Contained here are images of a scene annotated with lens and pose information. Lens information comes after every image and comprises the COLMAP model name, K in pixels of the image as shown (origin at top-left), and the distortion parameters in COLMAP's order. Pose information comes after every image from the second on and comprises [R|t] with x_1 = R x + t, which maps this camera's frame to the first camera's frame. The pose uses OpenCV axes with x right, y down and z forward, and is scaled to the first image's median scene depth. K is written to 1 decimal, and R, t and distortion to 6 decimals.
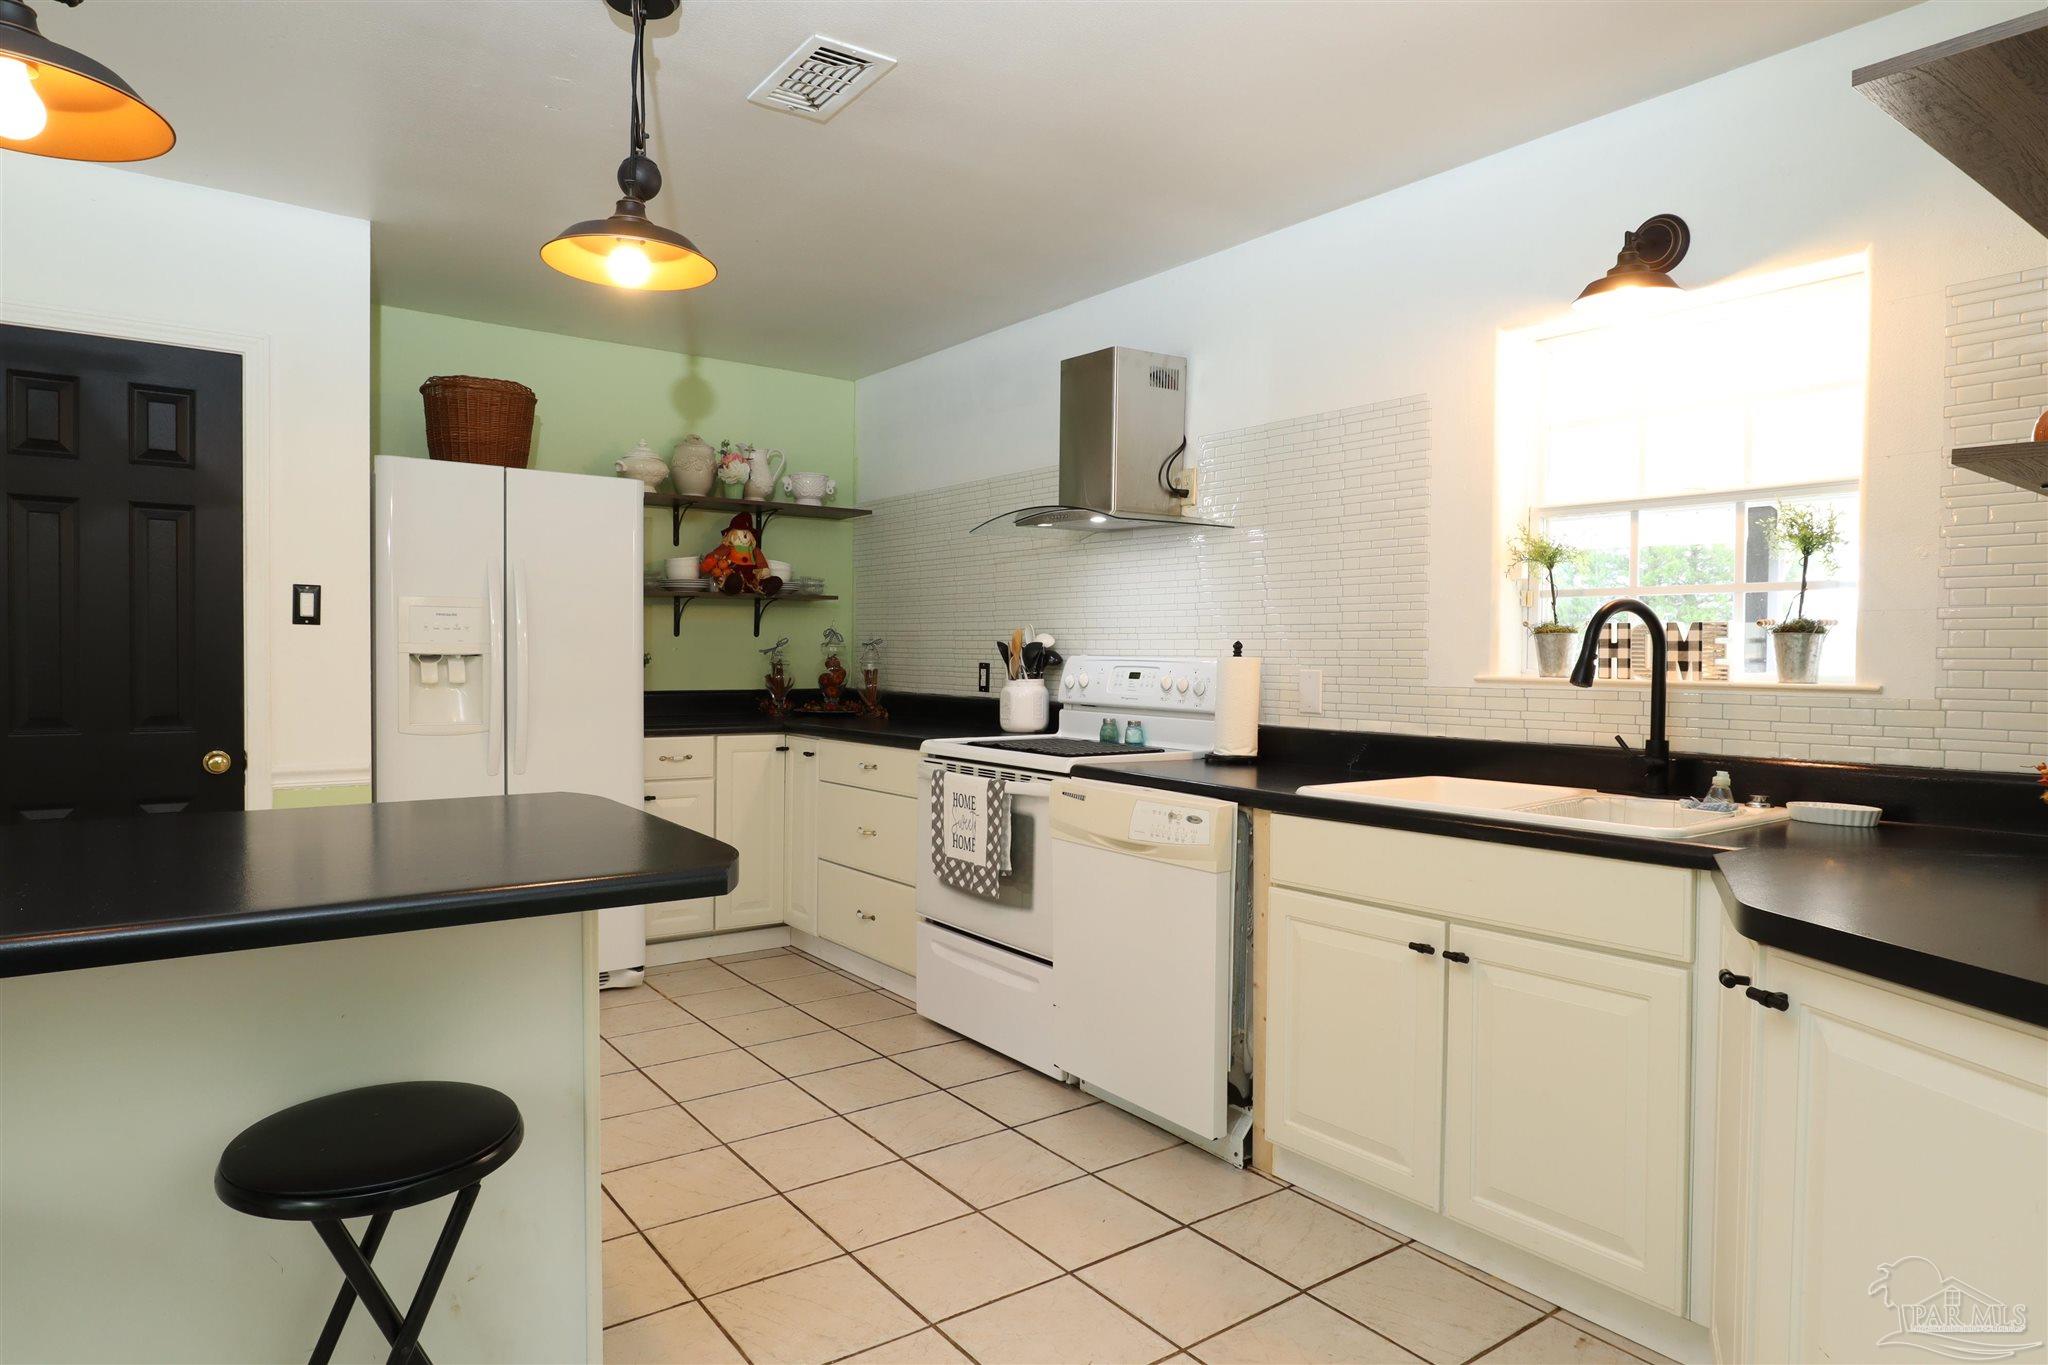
lens RADIAL K [[1189.1, 0, 1024.8], [0, 1189.1, 680.9], [0, 0, 1]] dist [-0.018610, 0.000475]
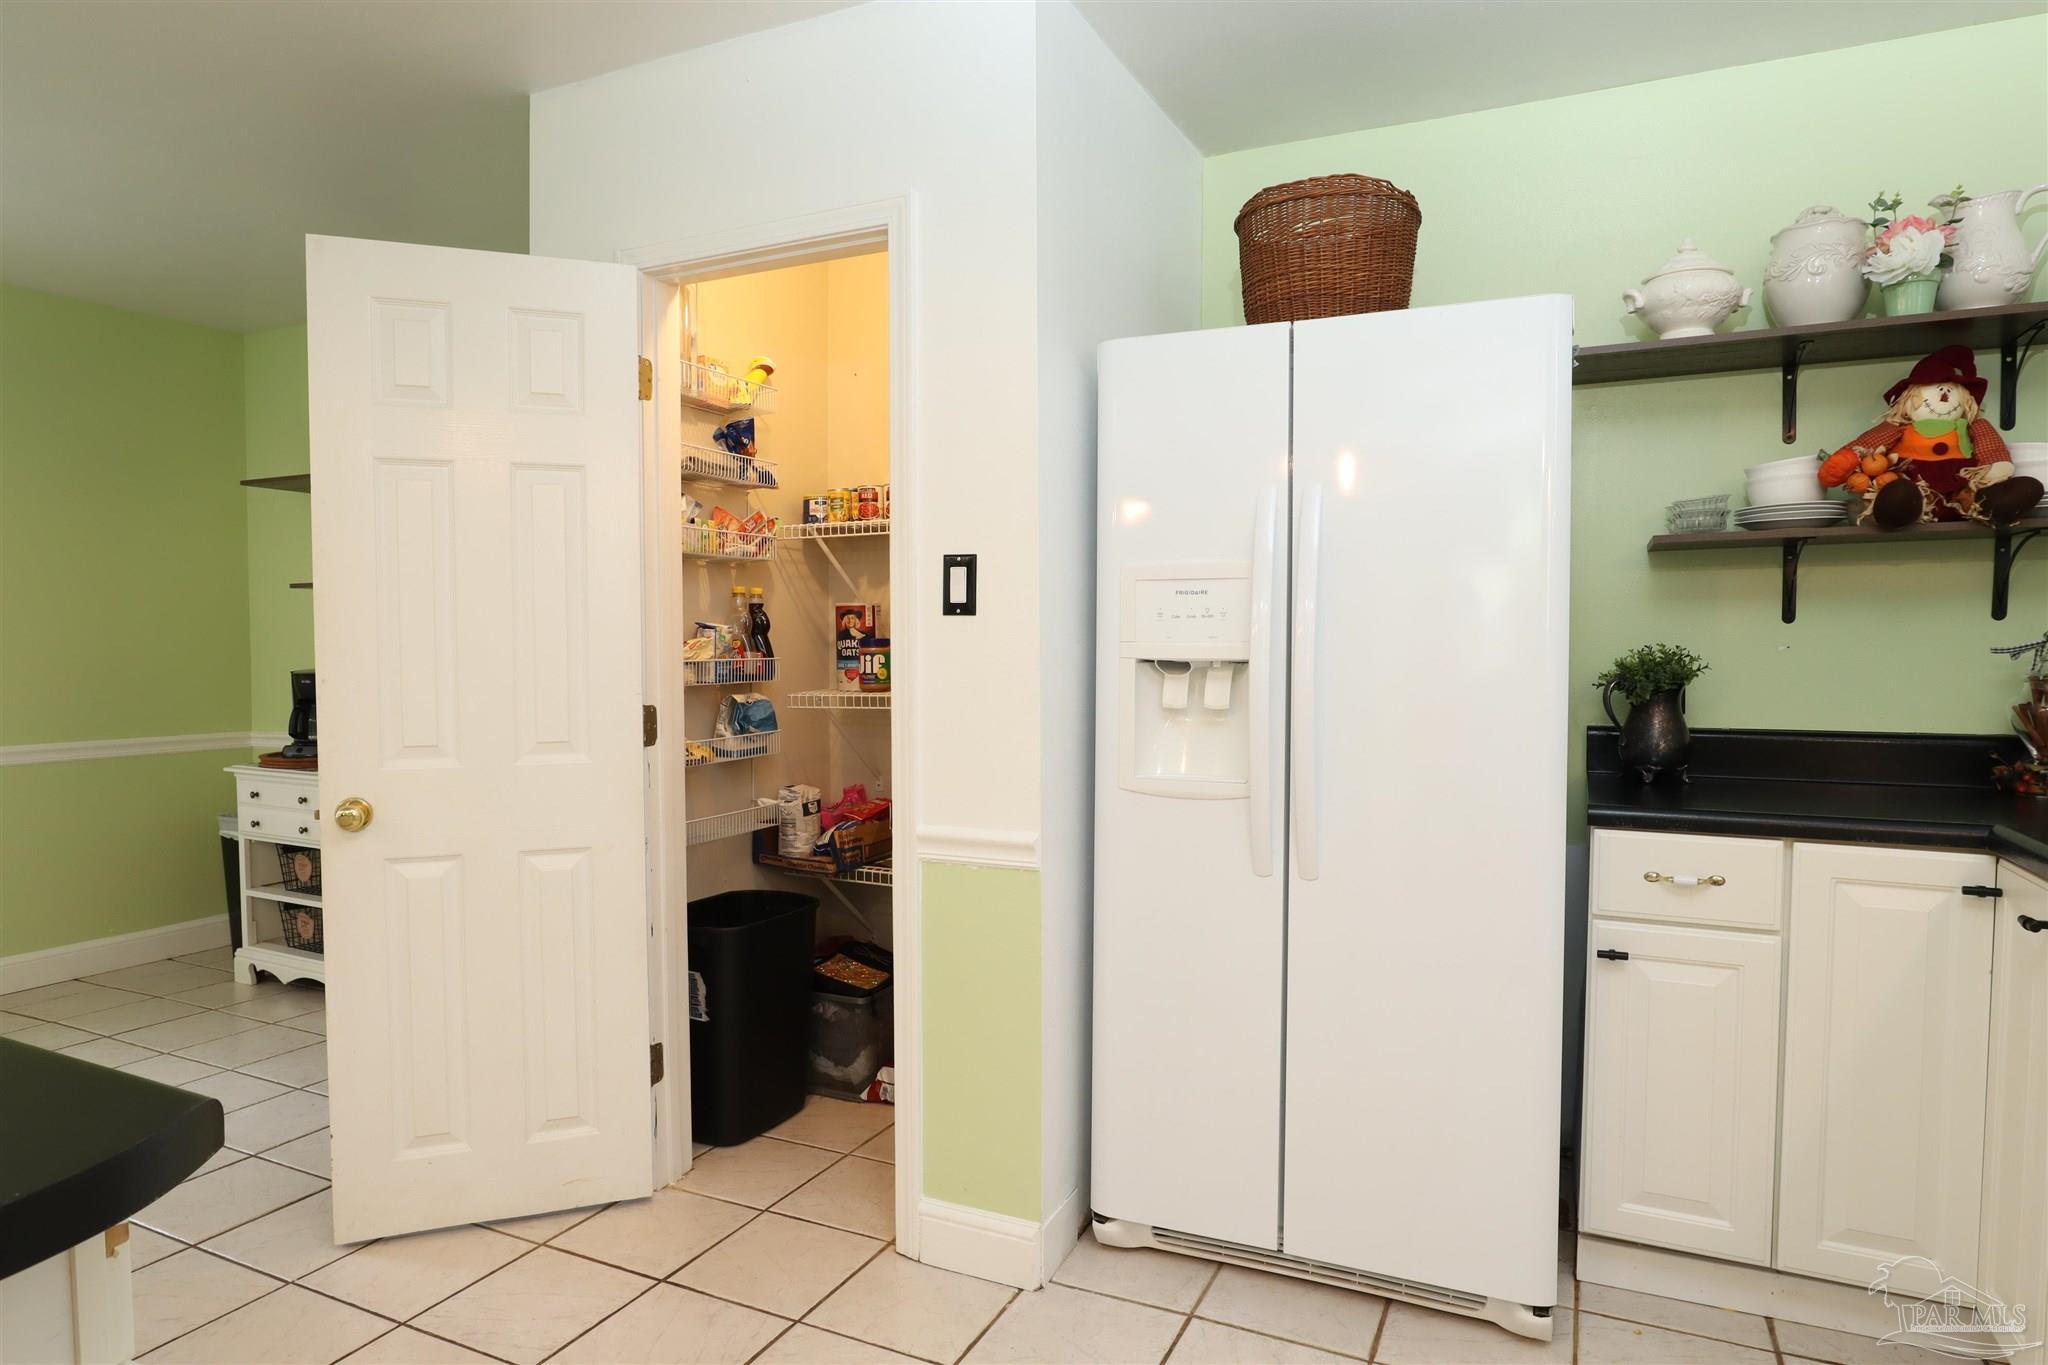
lens RADIAL K [[1189.1, 0, 1021.1], [0, 1189.1, 688.3], [0, 0, 1]] dist [-0.018610, 0.000475]
pose [[0.477685, 0.021746, -0.878262, -0.008947], [-0.016493, 0.999739, 0.015784, -0.012701], [0.878376, 0.006945, 0.477919, 0.490064]]
